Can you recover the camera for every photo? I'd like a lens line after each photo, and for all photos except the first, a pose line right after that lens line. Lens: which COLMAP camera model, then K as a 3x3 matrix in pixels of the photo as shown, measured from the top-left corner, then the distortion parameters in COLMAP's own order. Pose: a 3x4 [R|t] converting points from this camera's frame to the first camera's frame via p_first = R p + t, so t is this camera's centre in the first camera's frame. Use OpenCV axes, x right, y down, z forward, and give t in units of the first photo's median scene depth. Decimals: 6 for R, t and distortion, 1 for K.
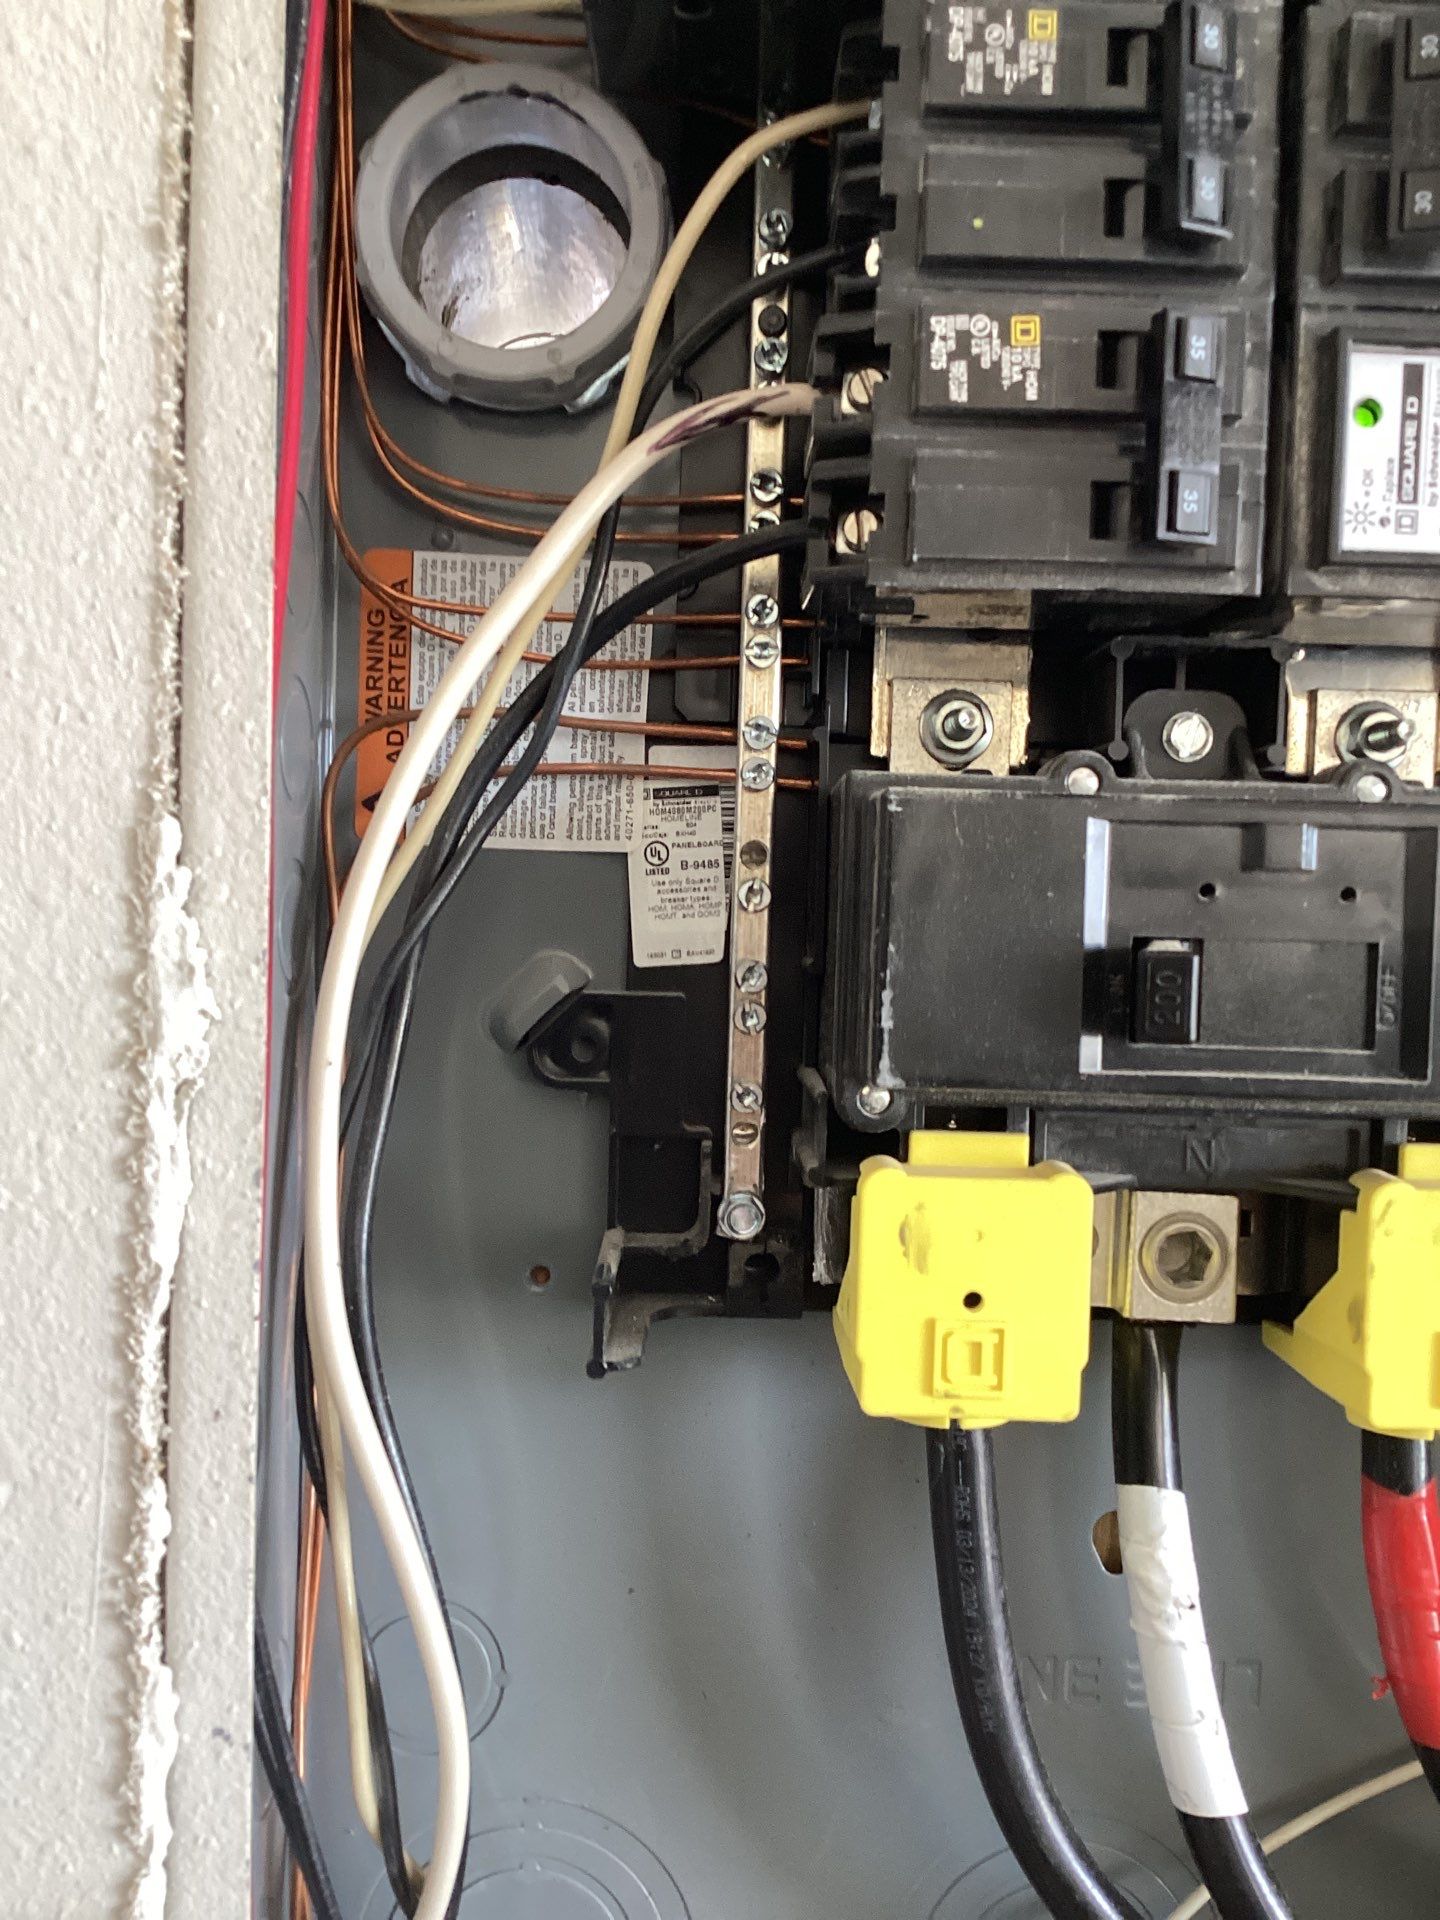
lens RADIAL K [[1778.7, 0, 720.0], [0, 1778.7, 960.0], [0, 0, 1]] dist [0.117323, -0.196367]
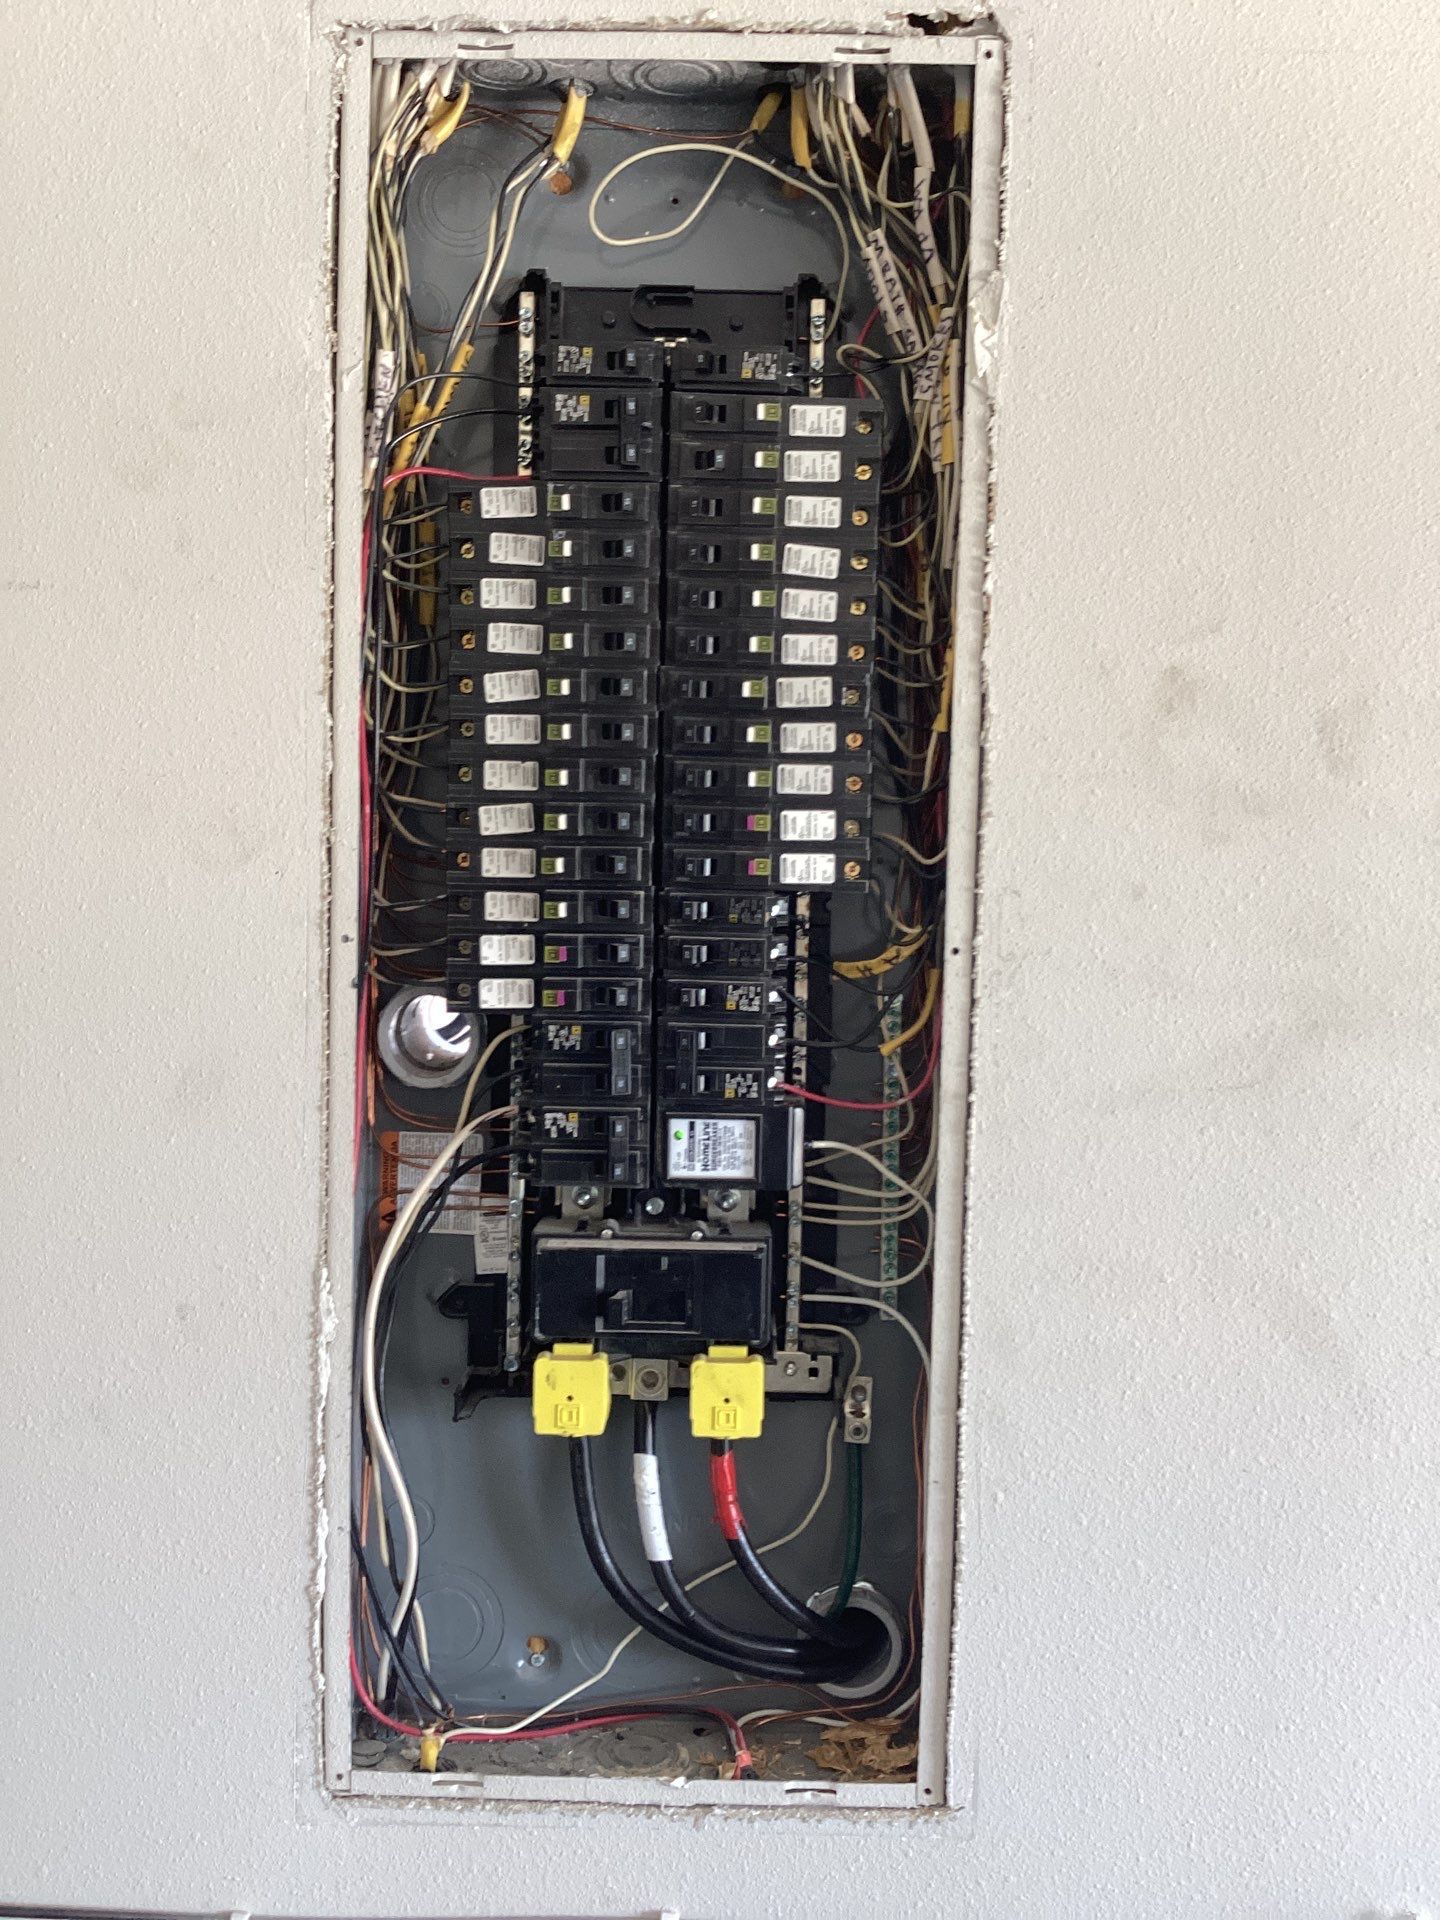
lens RADIAL K [[1778.7, 0, 720.0], [0, 1778.7, 960.0], [0, 0, 1]] dist [0.117323, -0.196367]
pose [[0.999466, -0.005569, -0.032208, 0.558296], [0.006642, 0.999422, 0.033325, -0.757763], [0.032004, -0.033521, 0.998925, -2.351416]]
